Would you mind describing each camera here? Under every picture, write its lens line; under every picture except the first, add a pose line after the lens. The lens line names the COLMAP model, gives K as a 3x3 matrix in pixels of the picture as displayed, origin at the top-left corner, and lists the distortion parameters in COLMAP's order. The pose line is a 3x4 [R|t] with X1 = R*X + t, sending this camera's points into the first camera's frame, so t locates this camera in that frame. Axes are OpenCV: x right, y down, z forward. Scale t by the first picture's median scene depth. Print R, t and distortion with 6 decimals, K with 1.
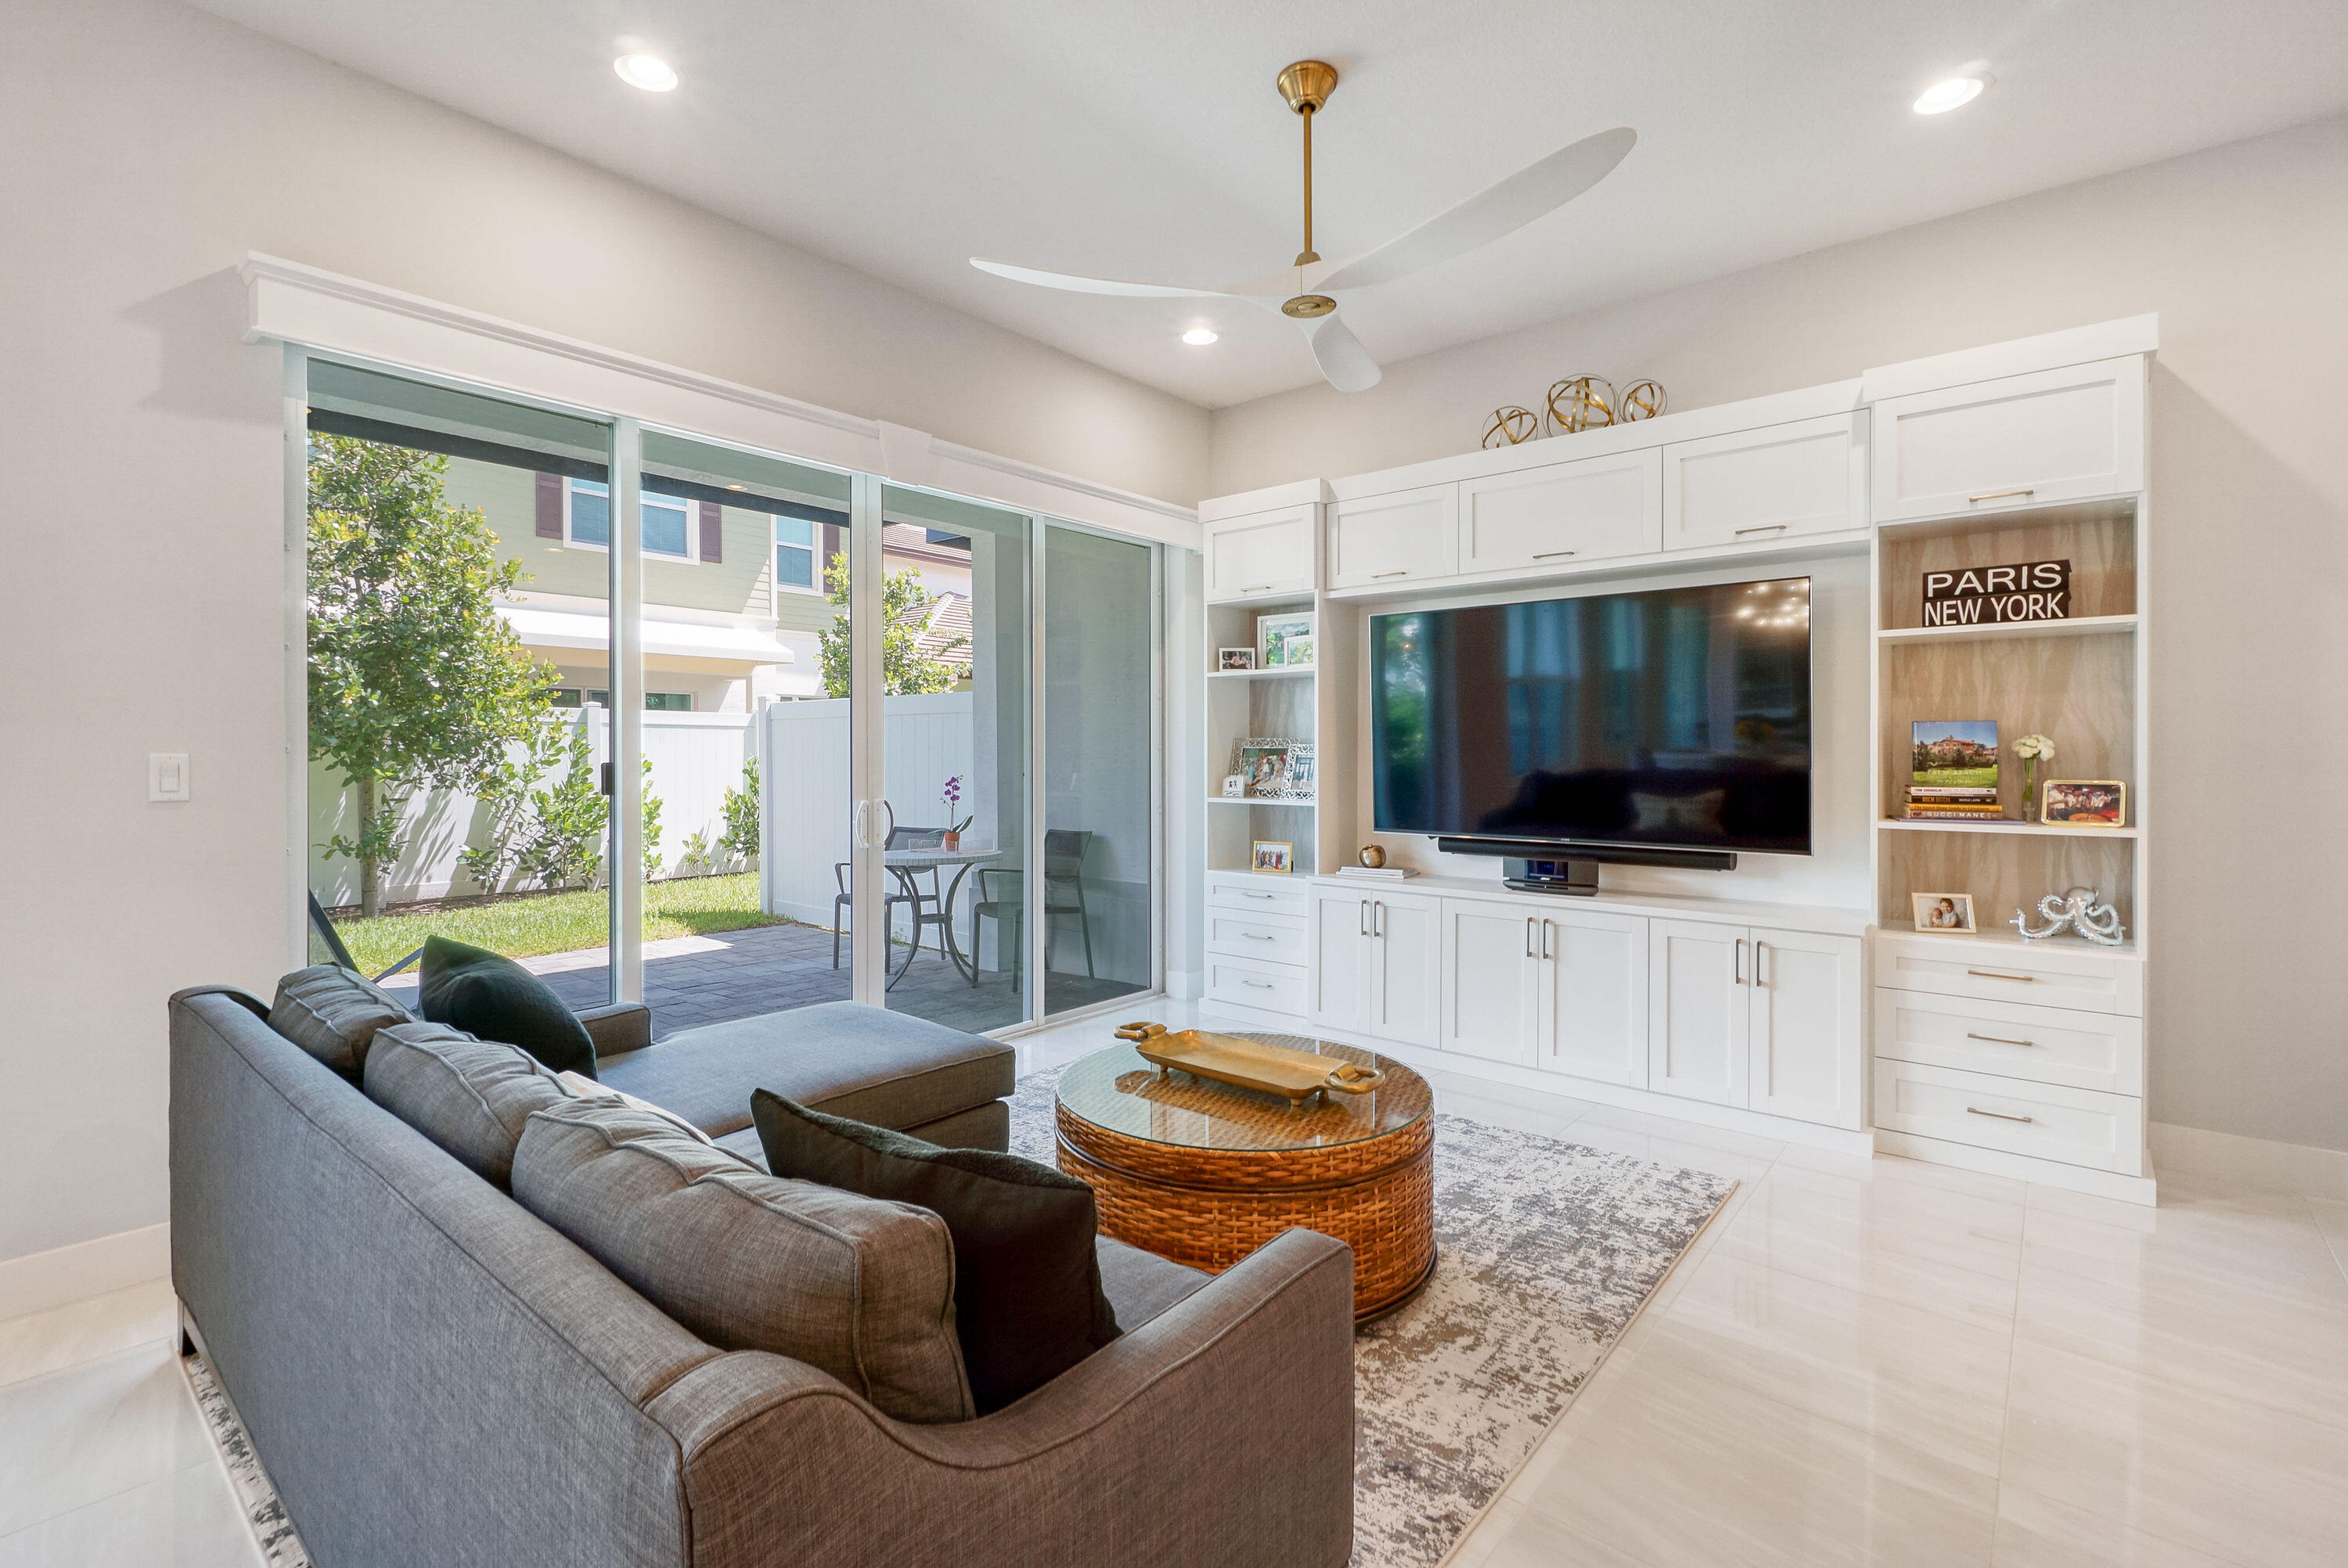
lens RADIAL K [[1058.8, 0, 1163.5], [0, 1058.8, 779.1], [0, 0, 1]] dist [-0.001065, -0.000086]
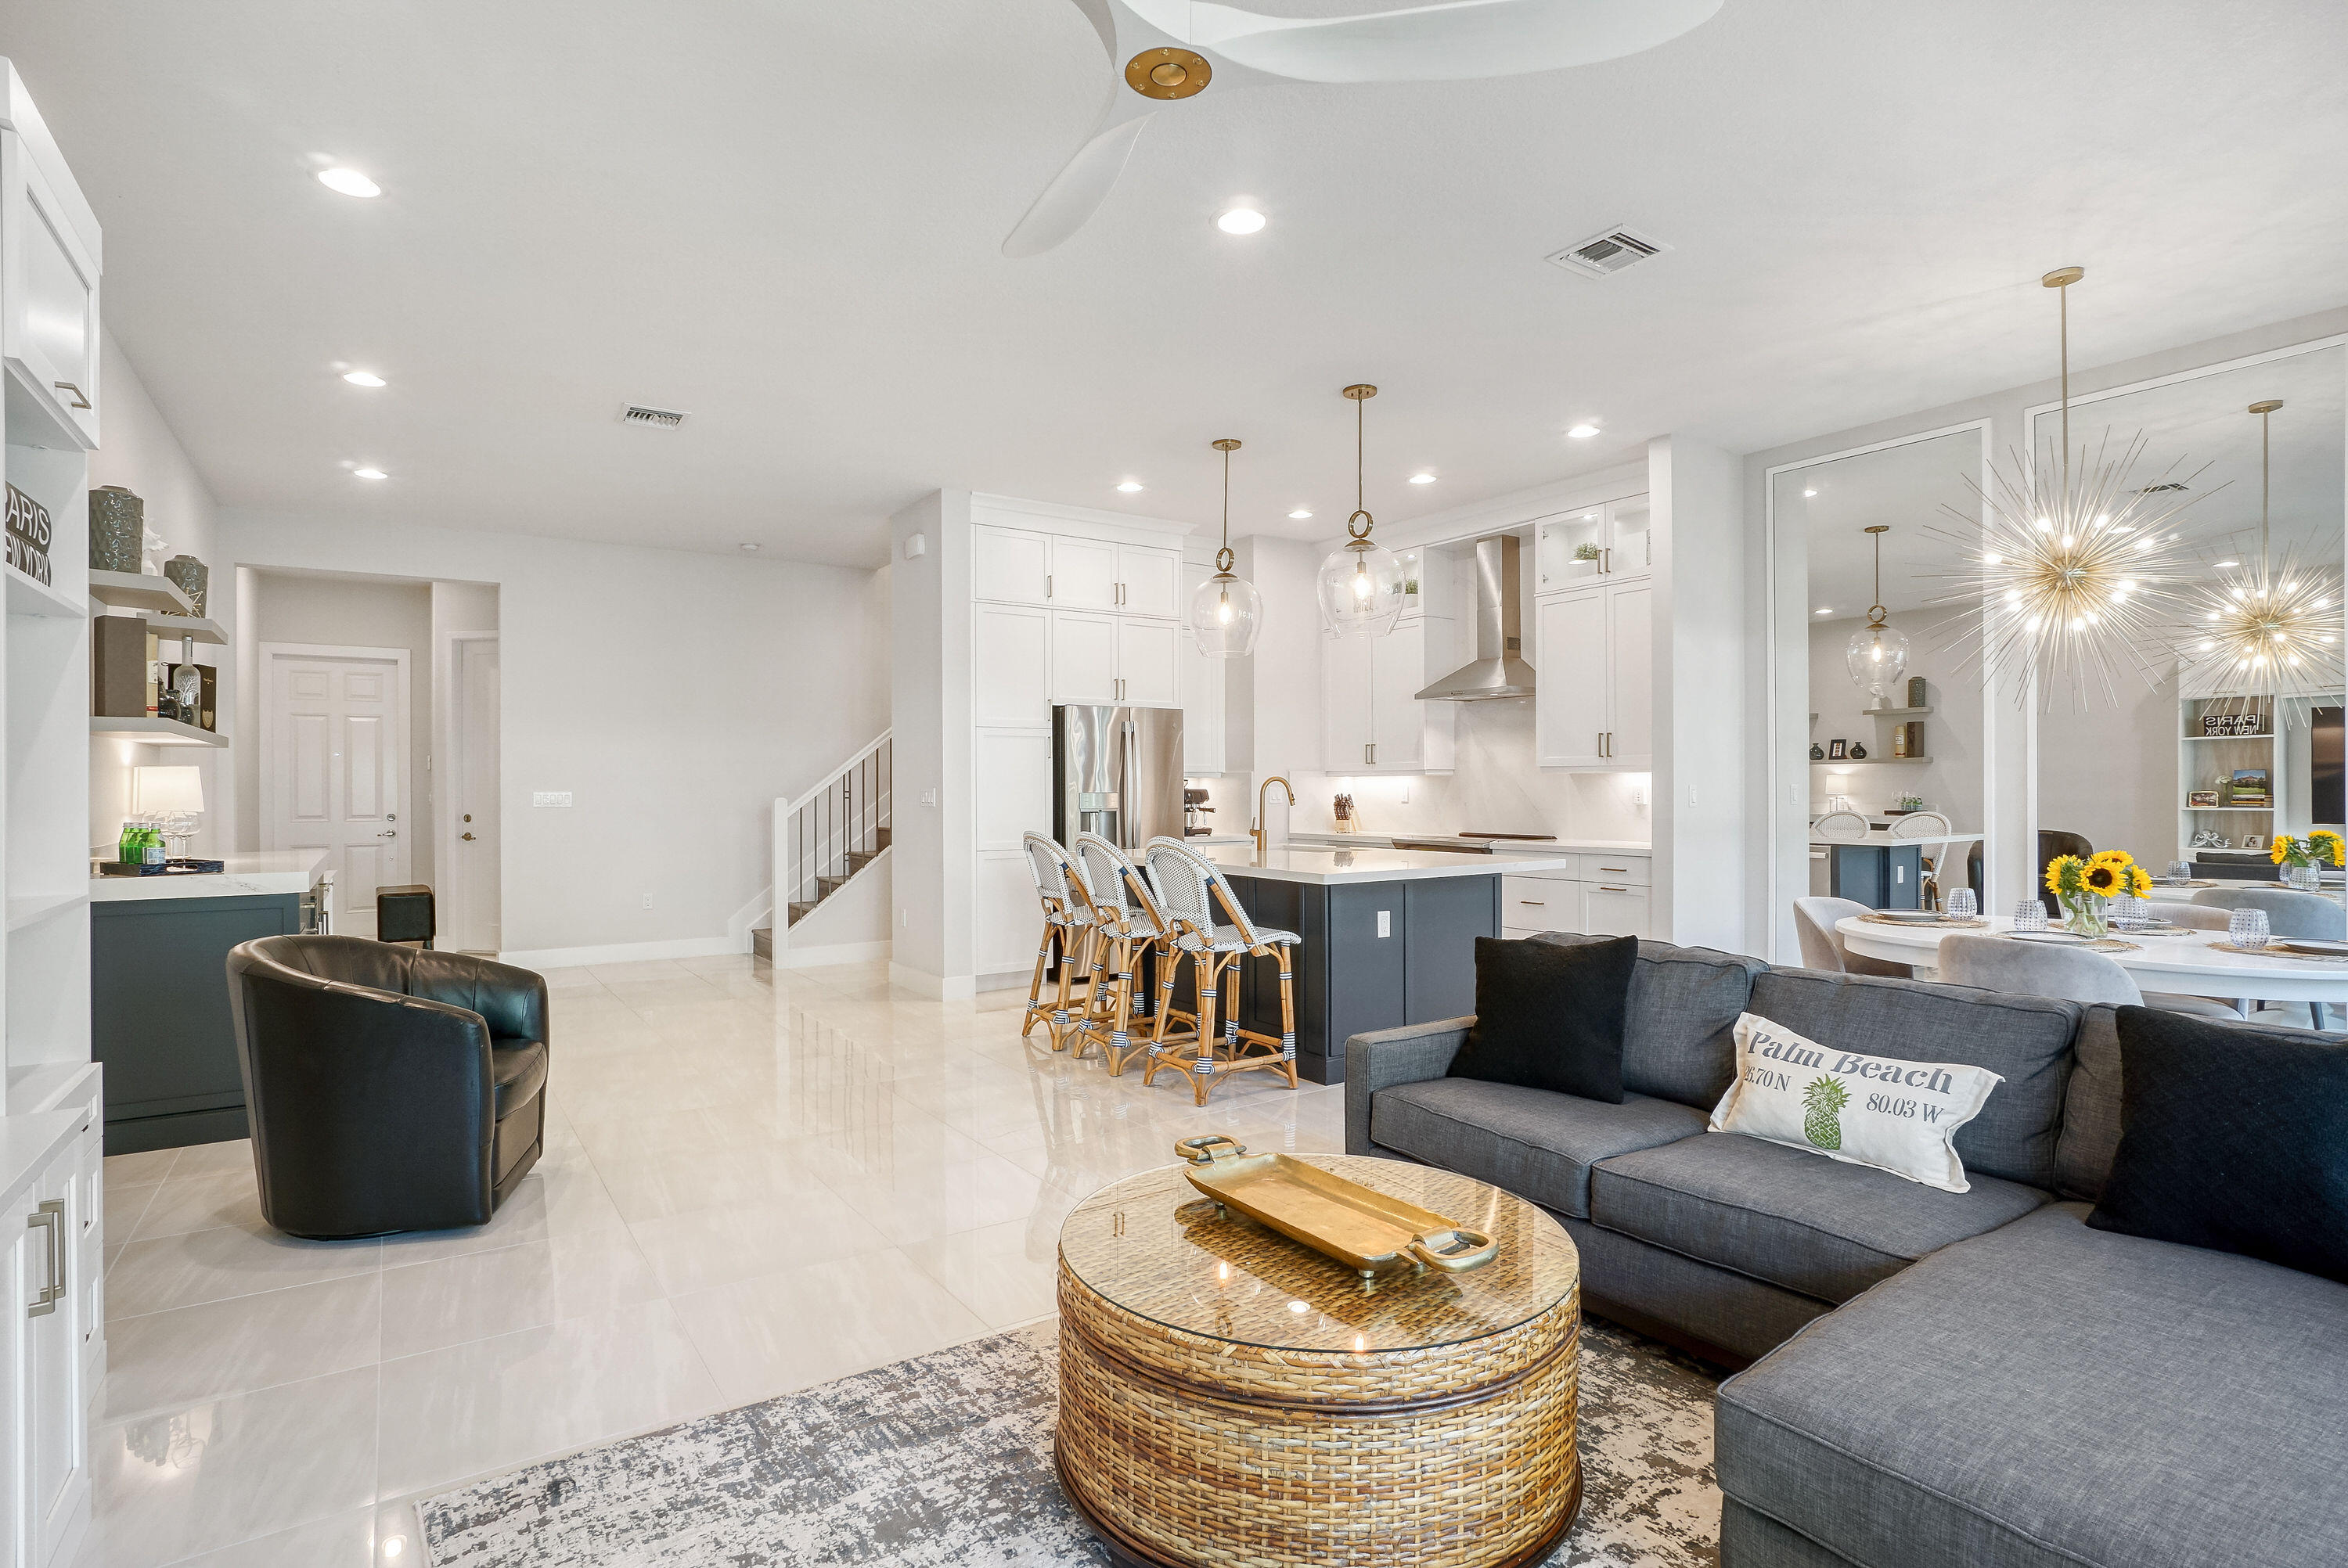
lens RADIAL K [[1164.6, 0, 1174.0], [0, 1164.6, 784.0], [0, 0, 1]] dist [-0.000216, -0.000107]
pose [[-0.963392, -0.000299, 0.268096, -0.047552], [0.006686, 0.999662, 0.025142, -0.043181], [-0.268013, 0.026014, -0.963064, 1.671591]]
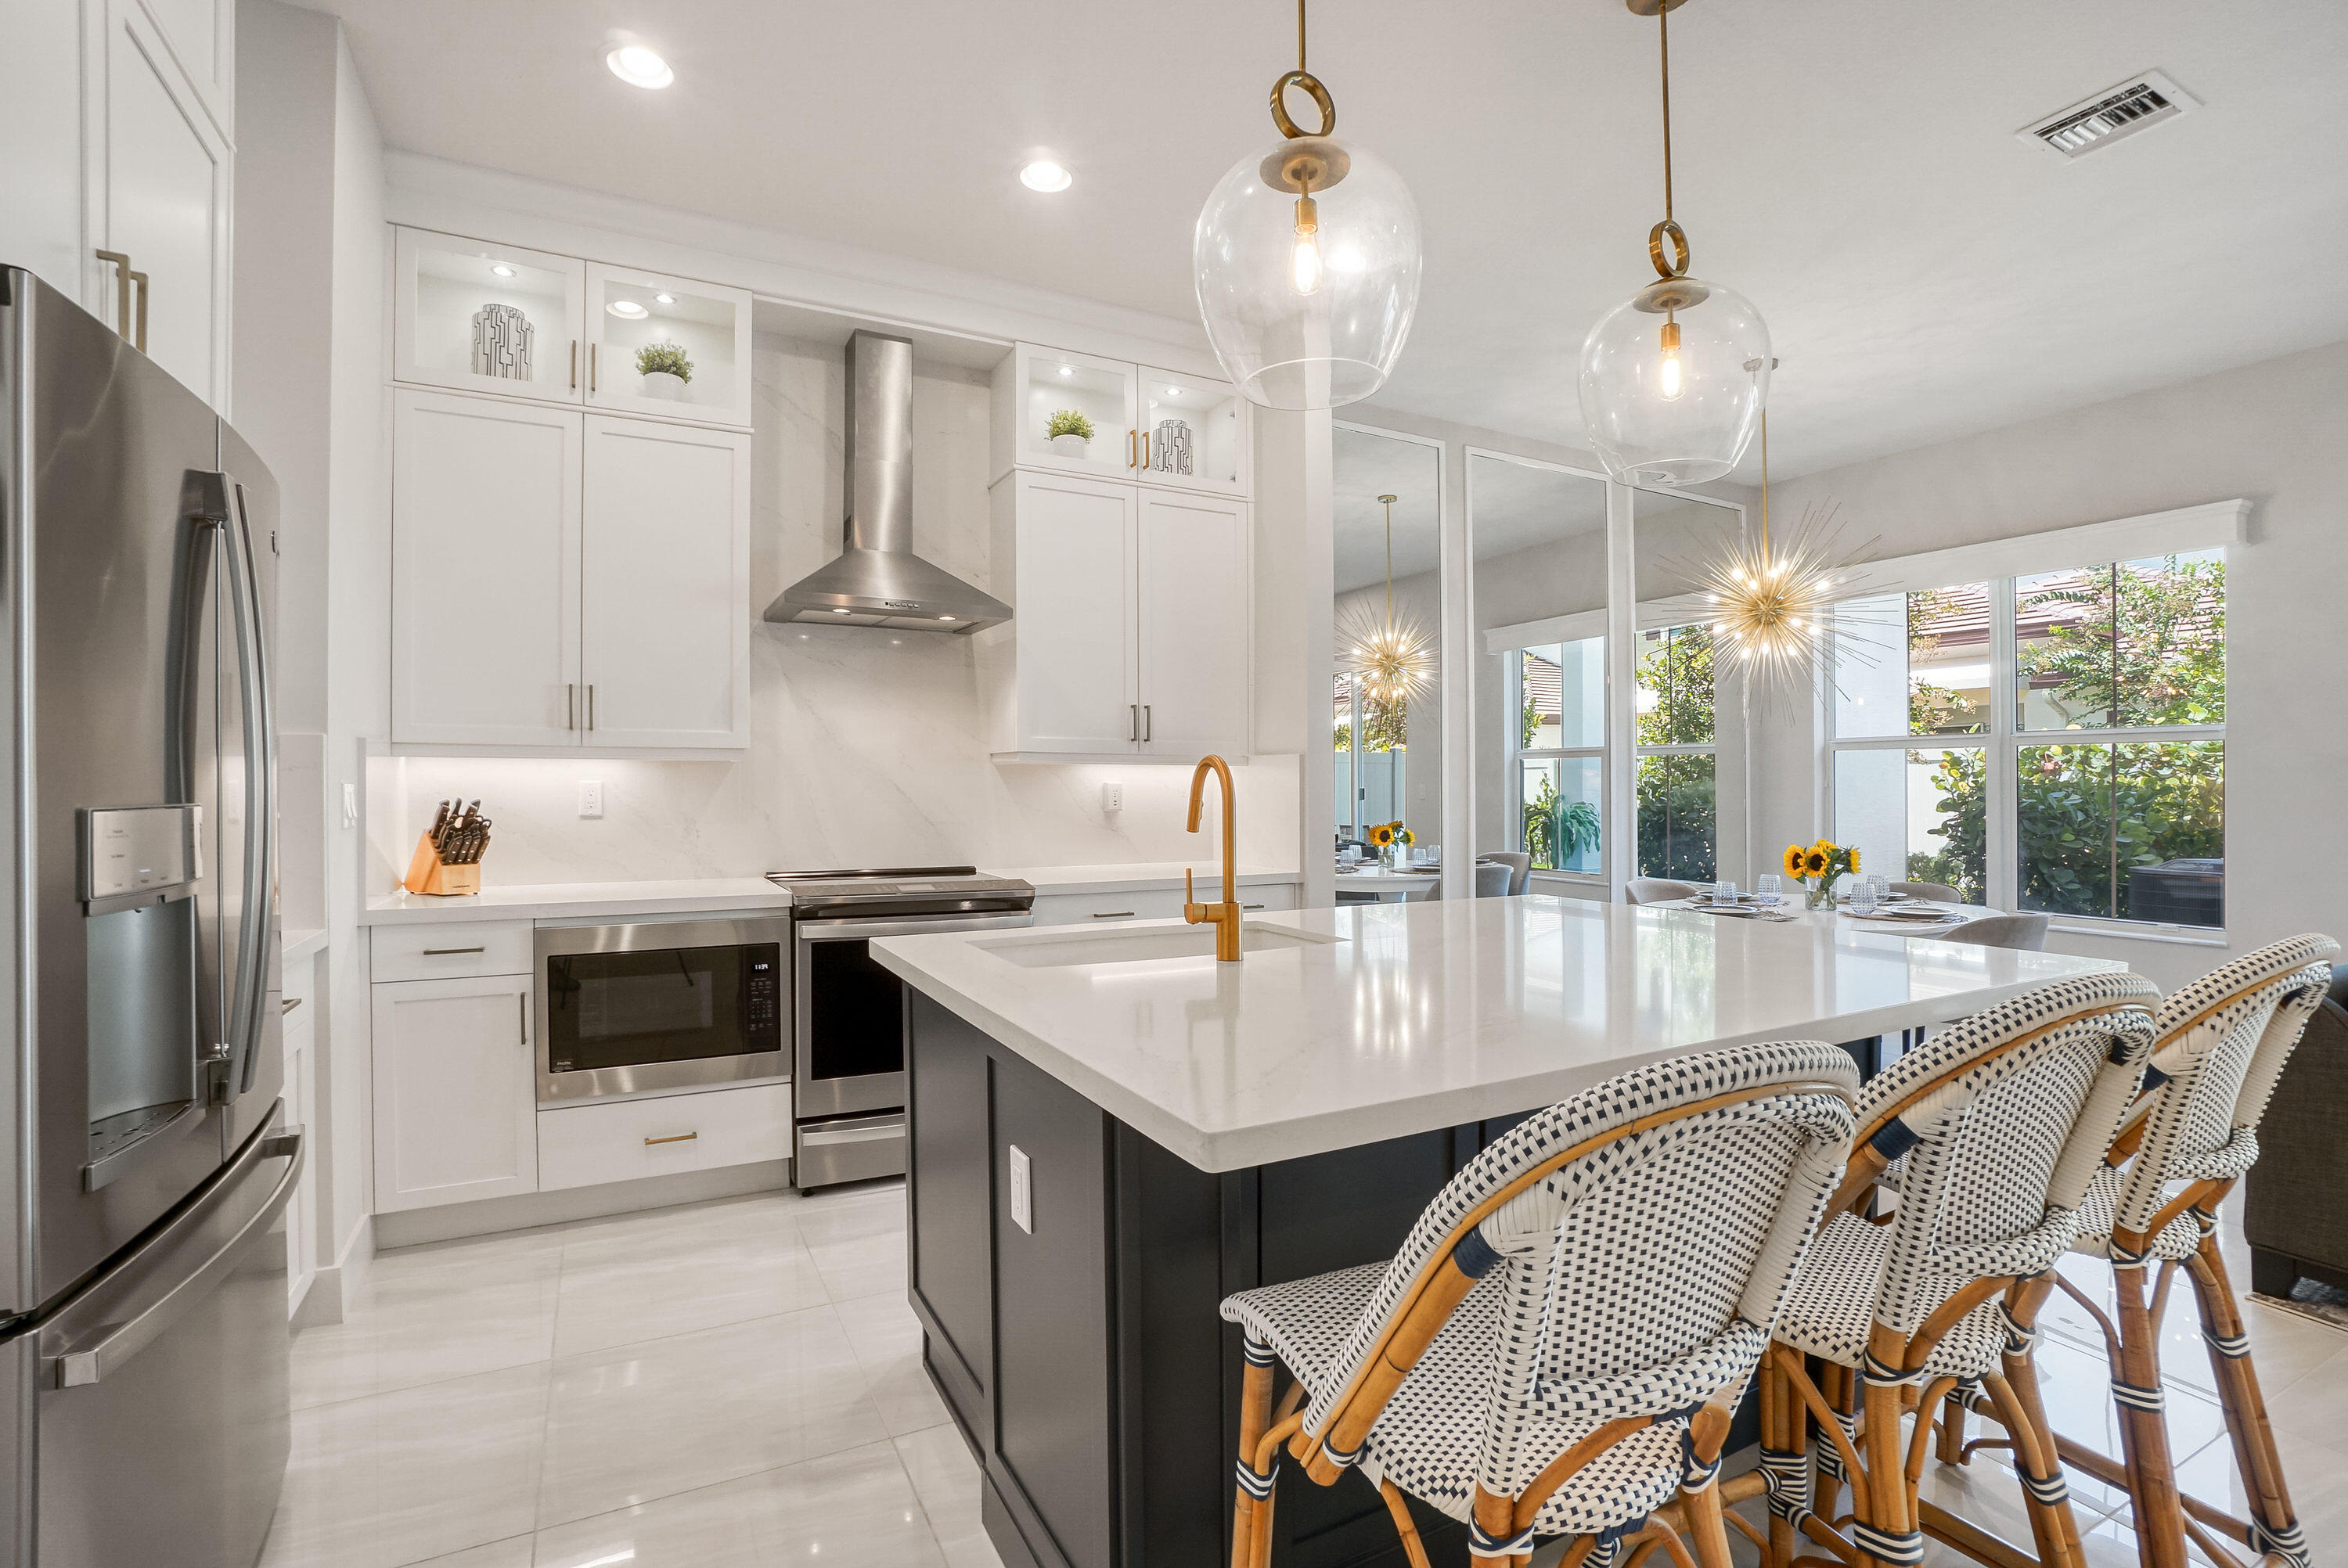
lens RADIAL K [[1080.6, 0, 1159.6], [0, 1080.6, 761.6], [0, 0, 1]] dist [-0.064095, 0.022875]
pose [[-0.374159, -0.020889, -0.927129, 1.089460], [-0.027112, 0.999565, -0.011580, 0.013847], [0.926968, 0.020803, -0.374563, -0.276760]]
